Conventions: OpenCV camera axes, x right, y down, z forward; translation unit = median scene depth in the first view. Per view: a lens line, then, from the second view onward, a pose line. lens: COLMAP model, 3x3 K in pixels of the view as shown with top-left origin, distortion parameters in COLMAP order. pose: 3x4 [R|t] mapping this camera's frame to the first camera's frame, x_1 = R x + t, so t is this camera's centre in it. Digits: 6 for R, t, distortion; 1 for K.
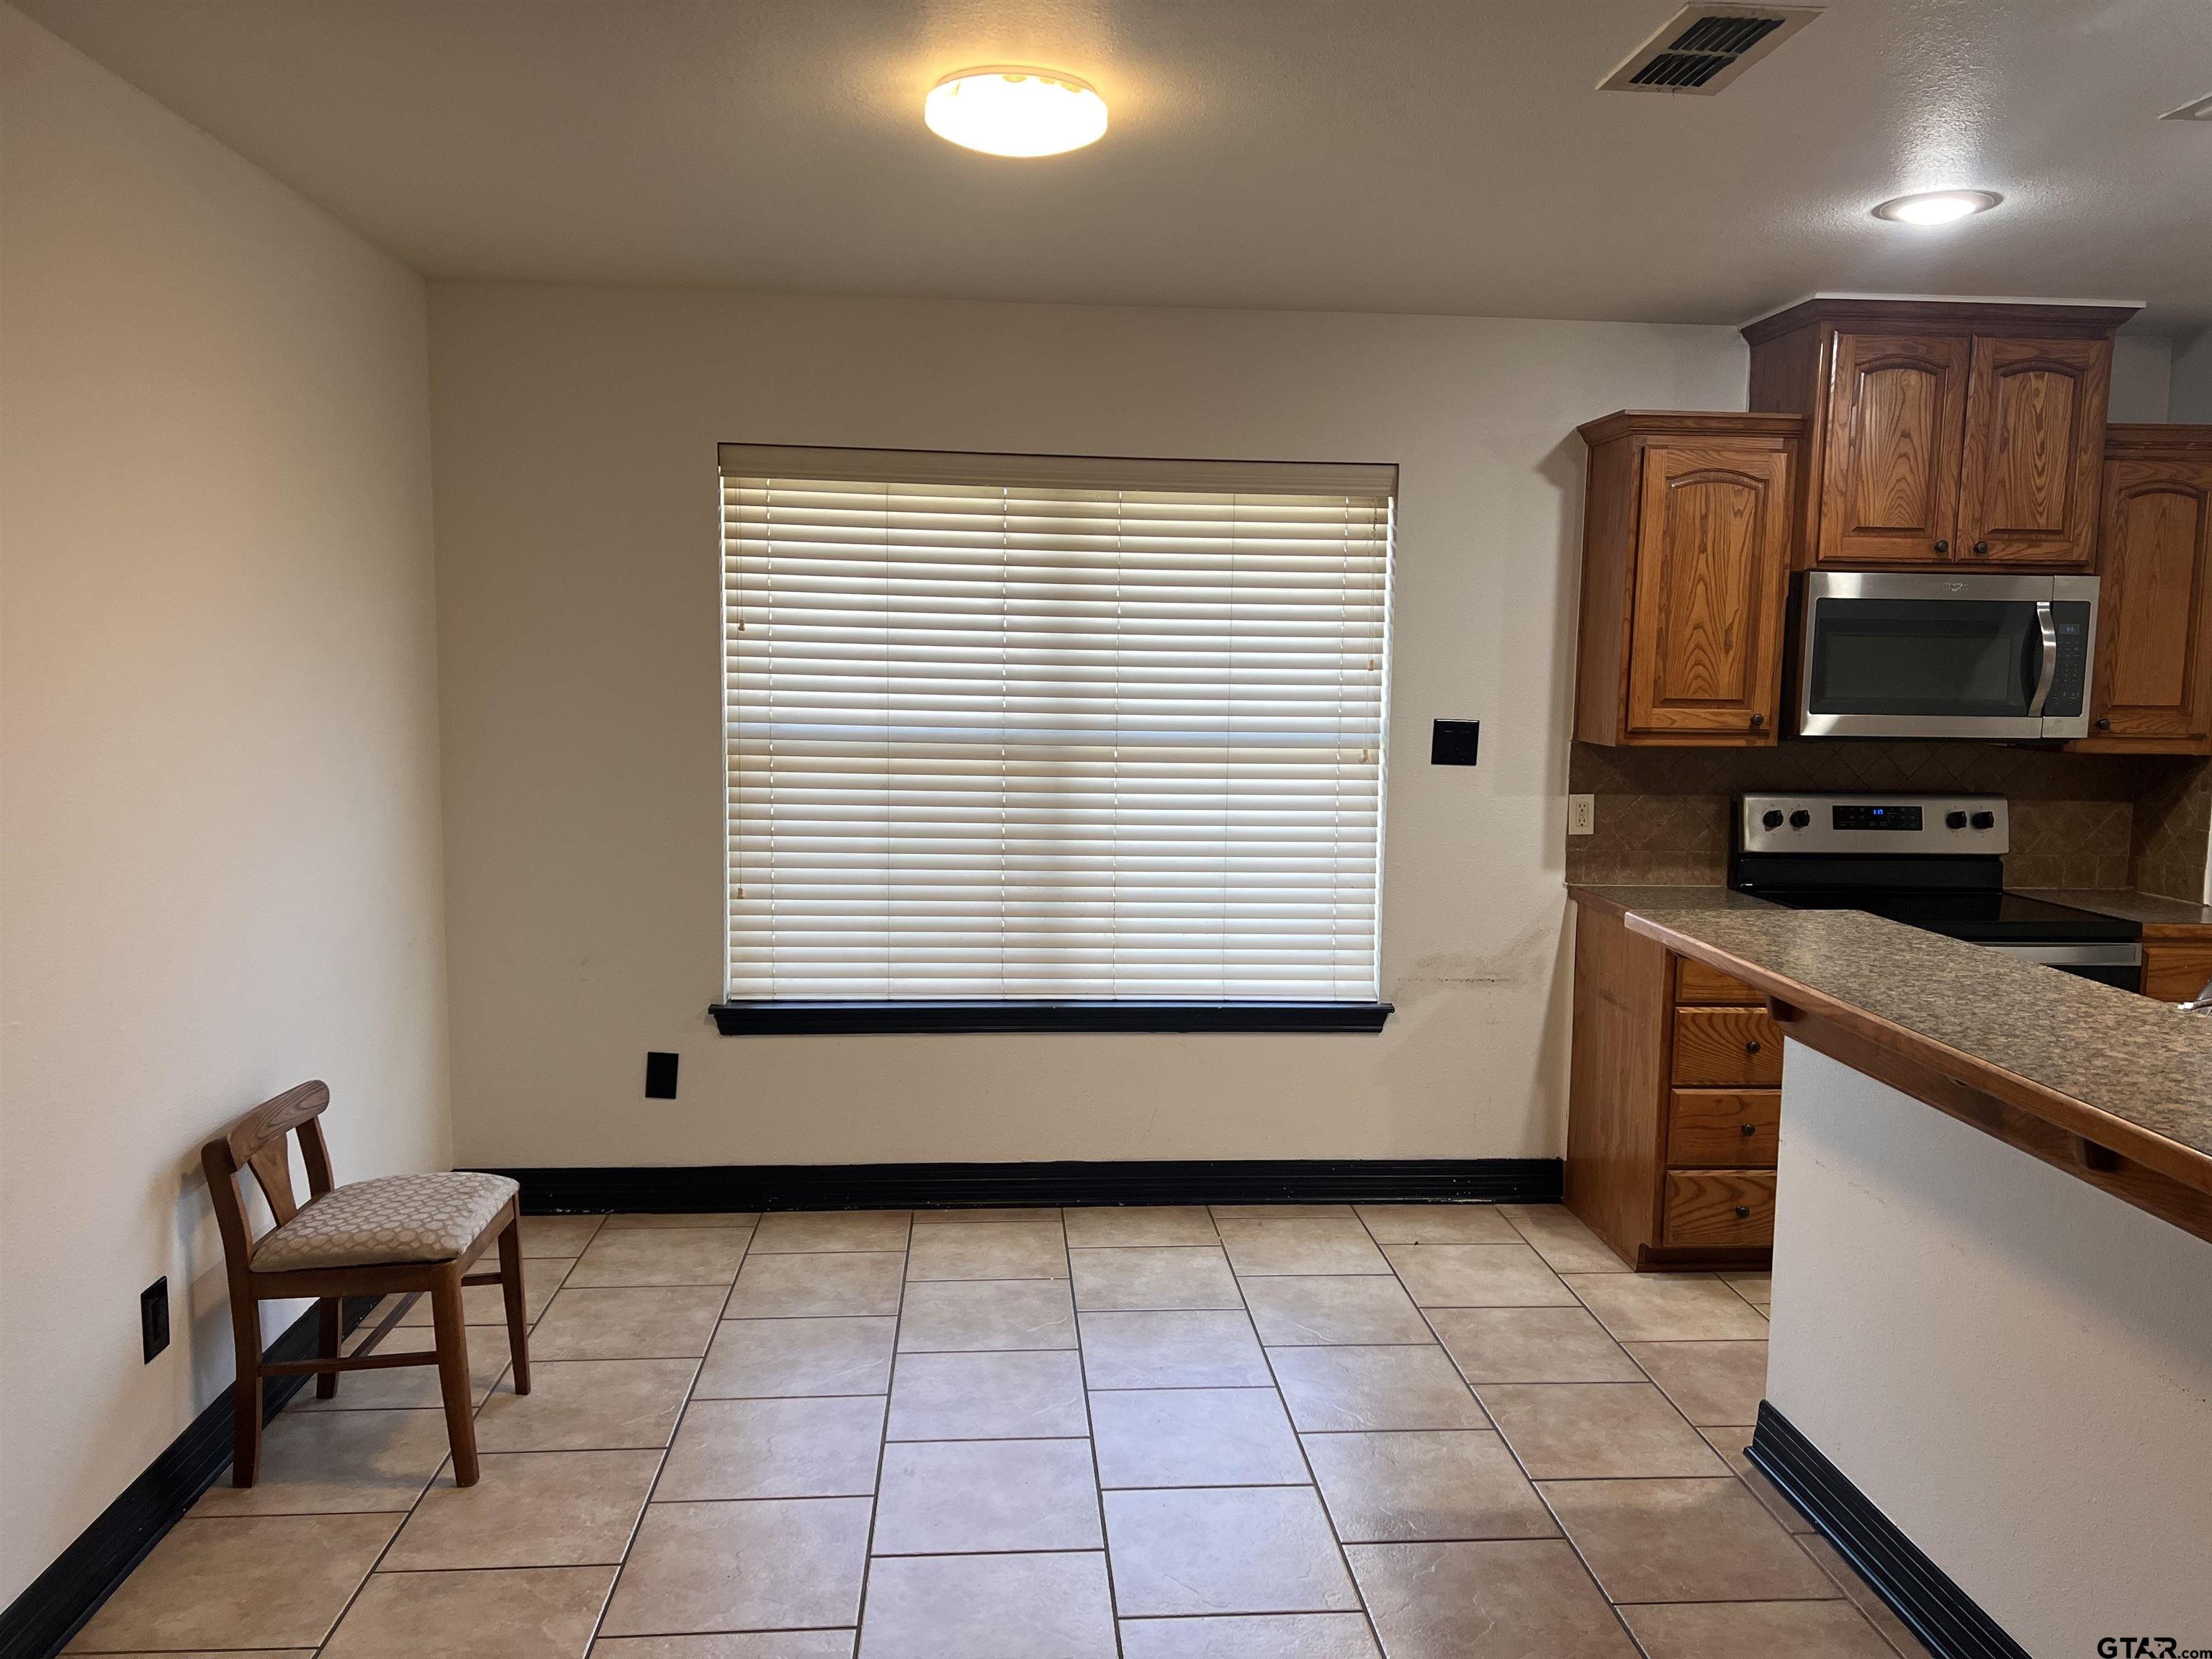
lens RADIAL K [[1630.0, 0, 1110.2], [0, 1630.0, 825.8], [0, 0, 1]] dist [0.007854, -0.003381]
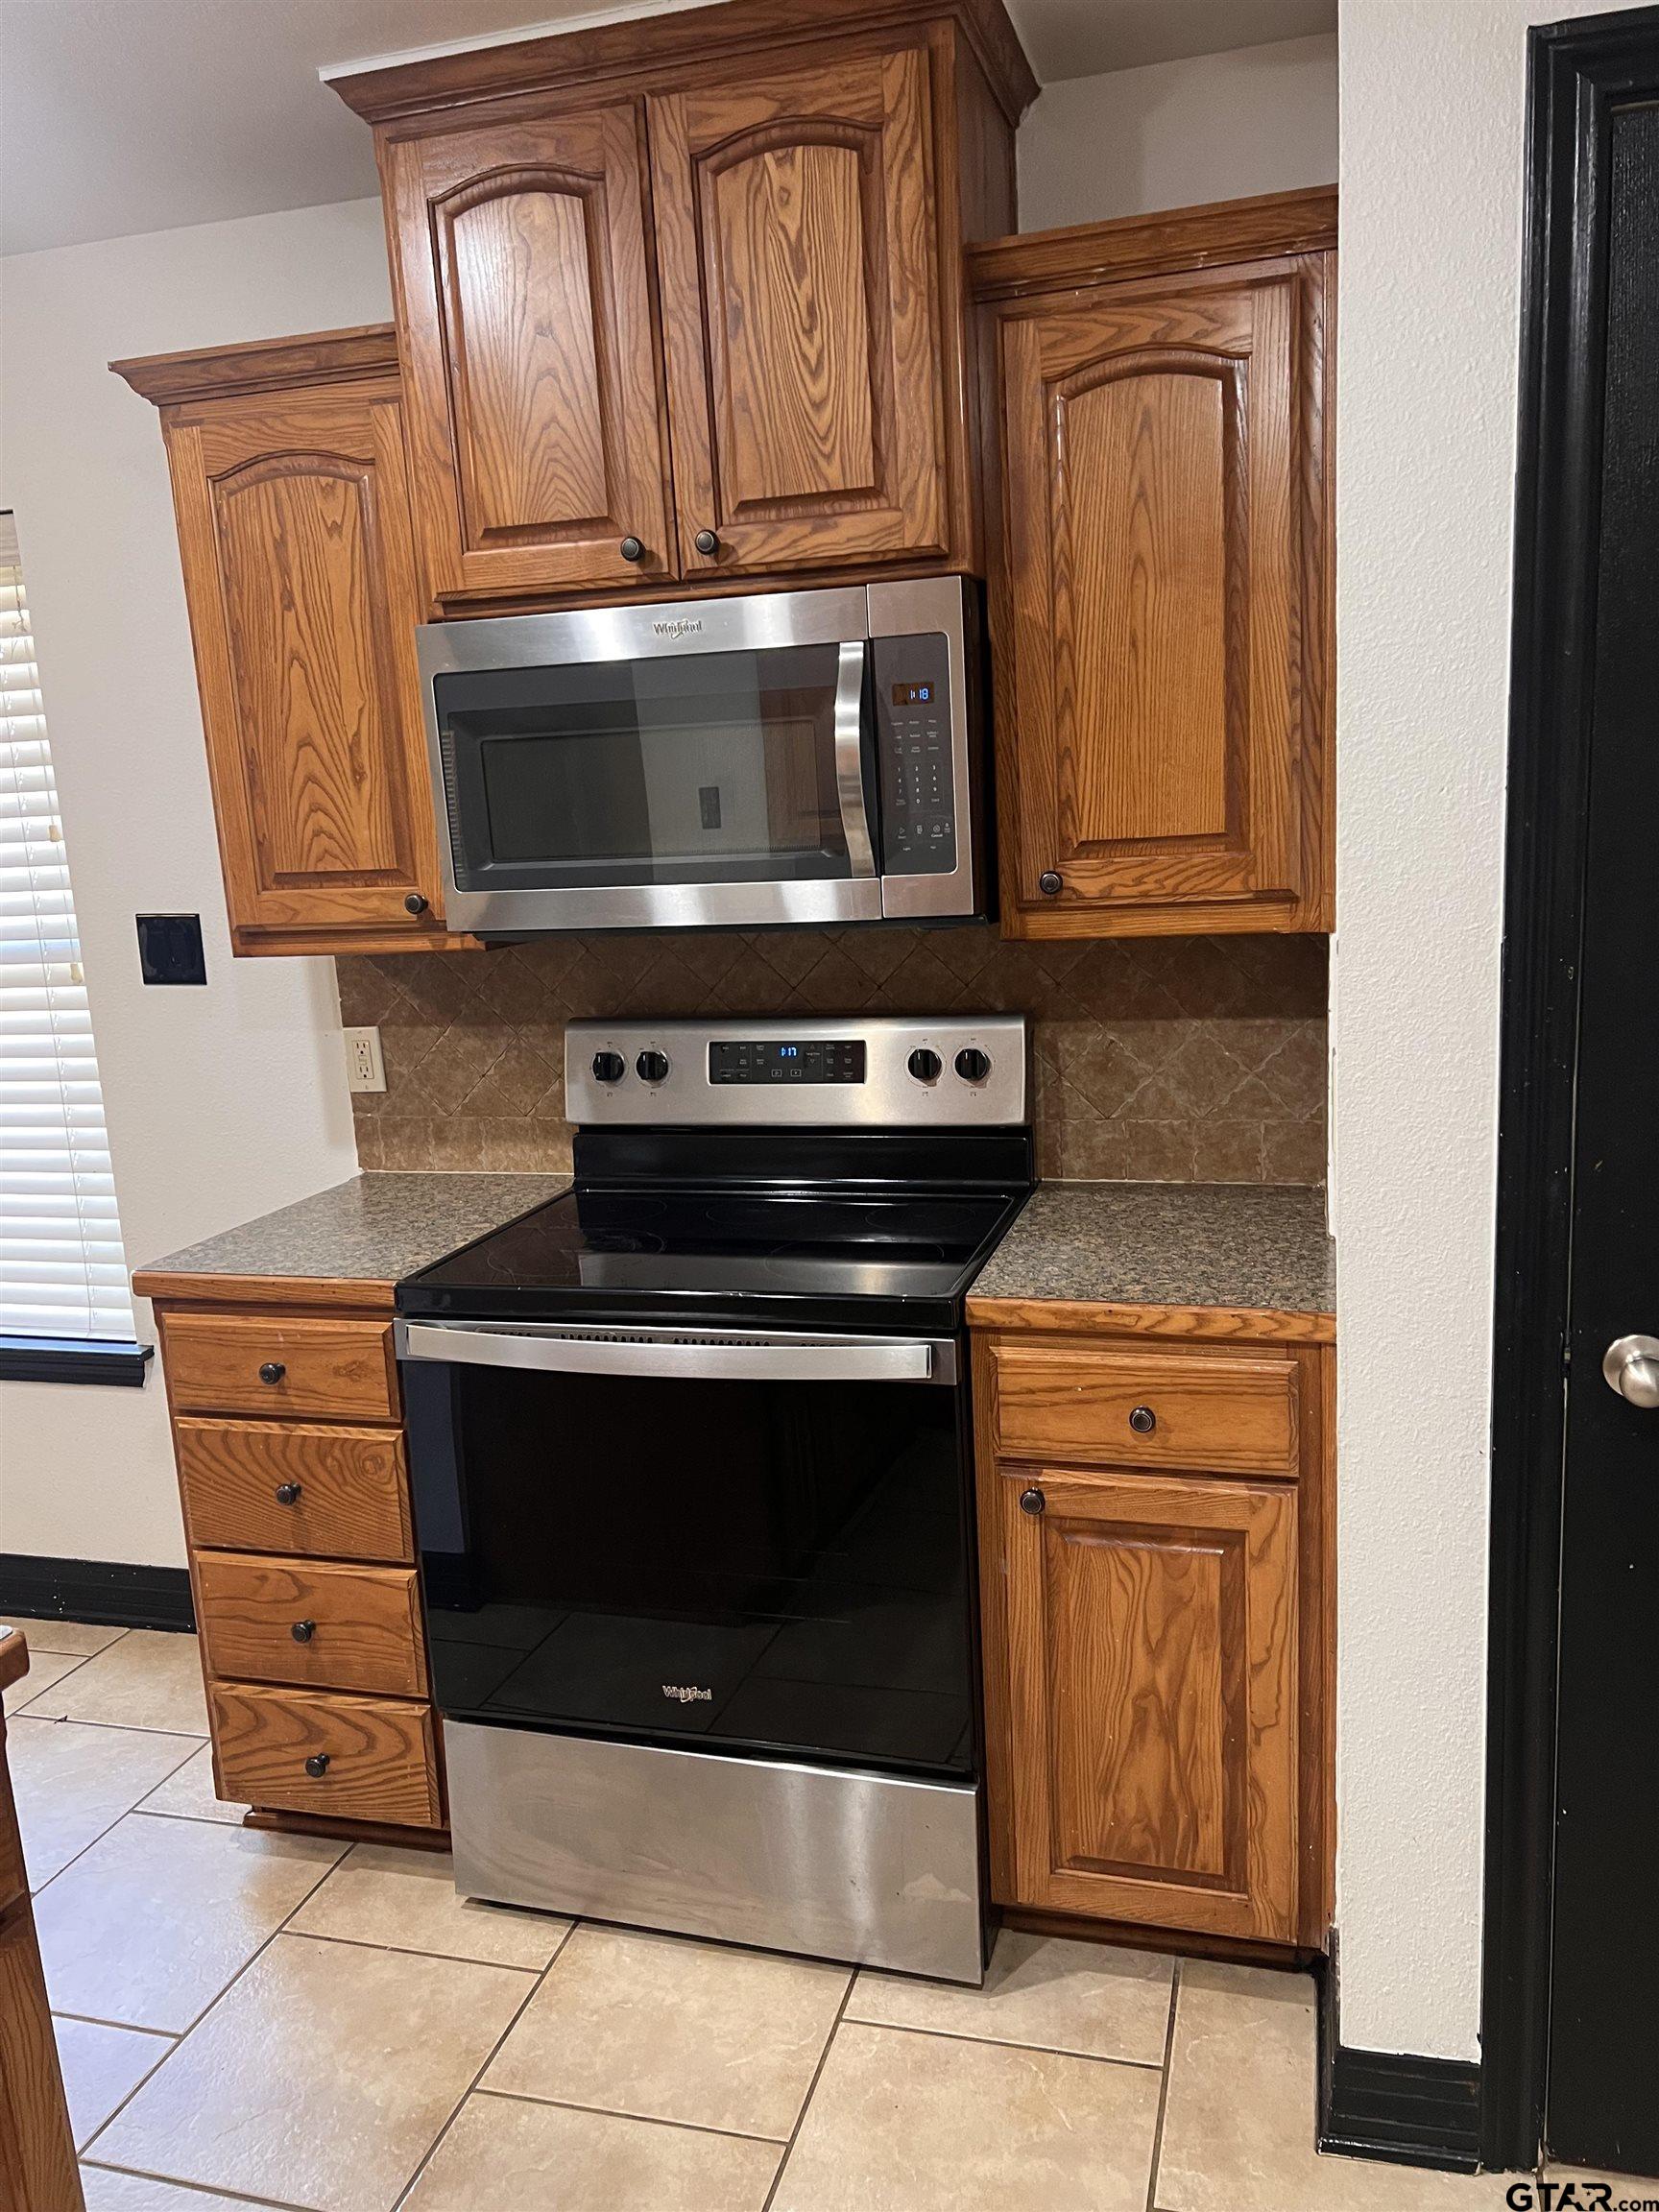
lens RADIAL K [[1658.2, 0, 866.7], [0, 1658.2, 1124.1], [0, 0, 1]] dist [0.039942, -0.040521]
pose [[0.939779, 0.001965, -0.341776, 0.757788], [0.030599, 0.995484, 0.089863, -0.037082], [0.340409, -0.094909, 0.935475, 0.522441]]
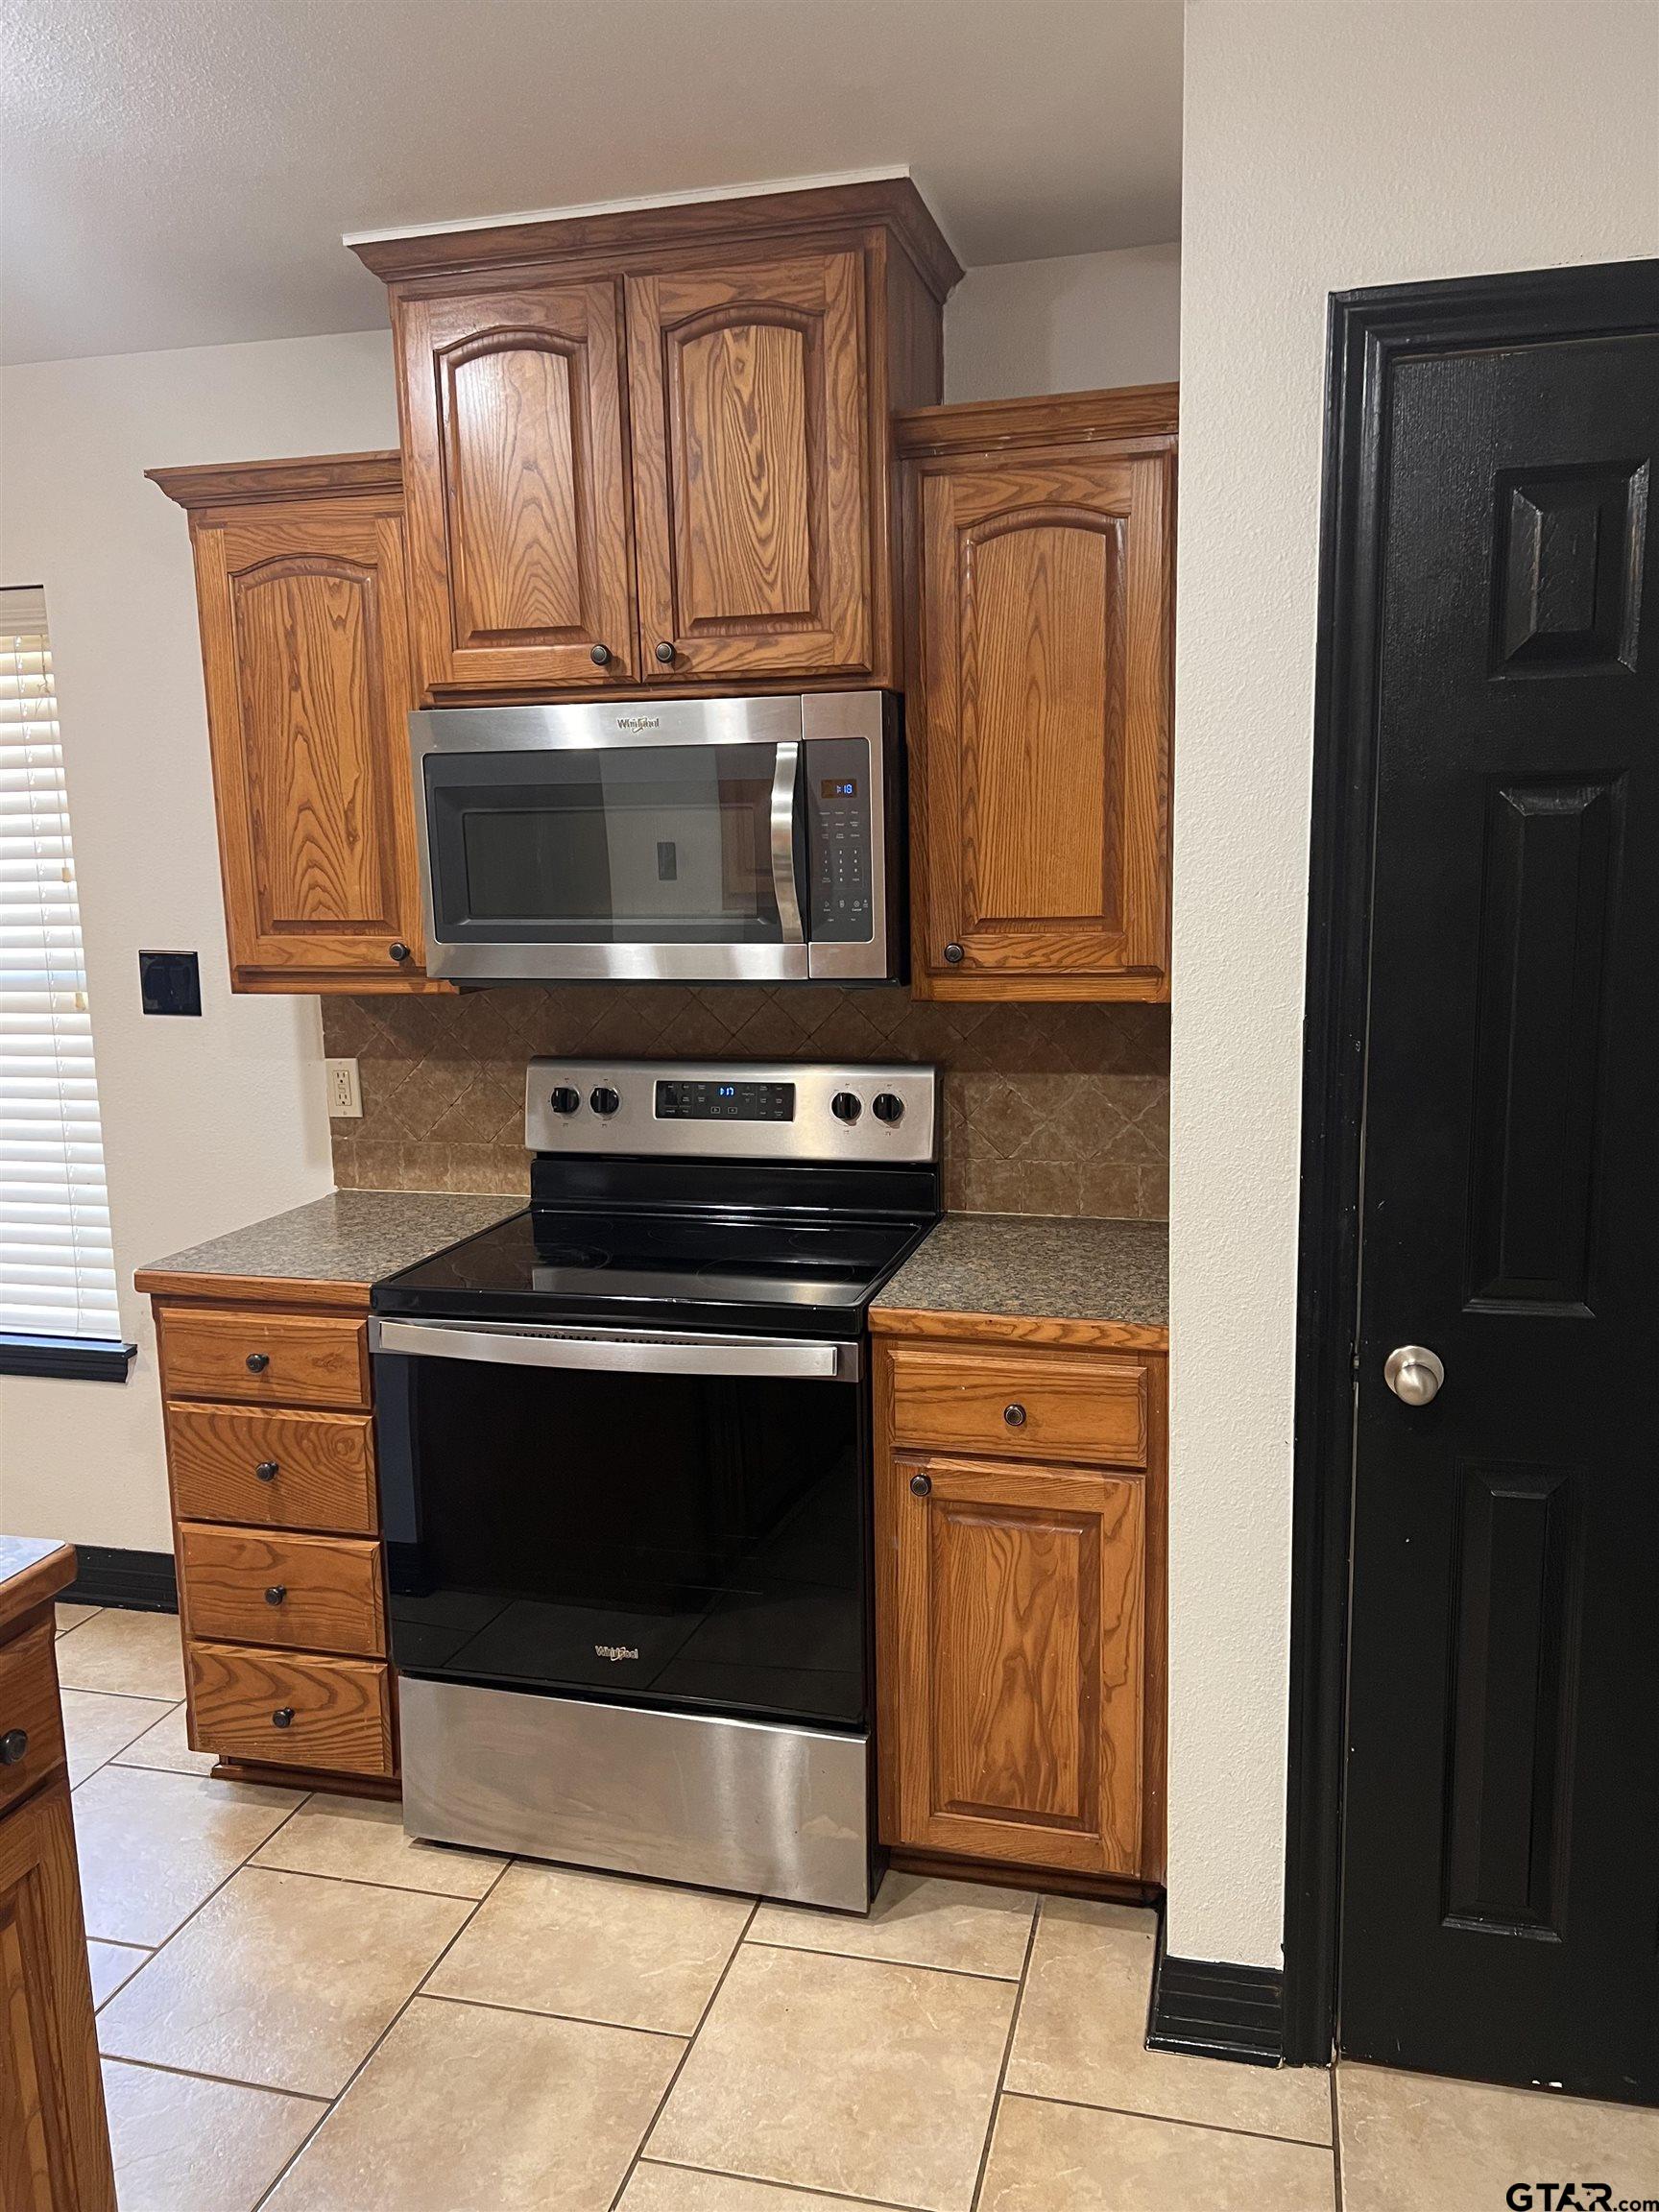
lens RADIAL K [[1664.0, 0, 858.2], [0, 1664.0, 1123.1], [0, 0, 1]] dist [0.072668, -0.120794]
pose [[0.946820, 0.019765, -0.321157, 0.797164], [0.000790, 0.997966, 0.063747, -0.040757], [0.321764, -0.060610, 0.944878, 0.448084]]
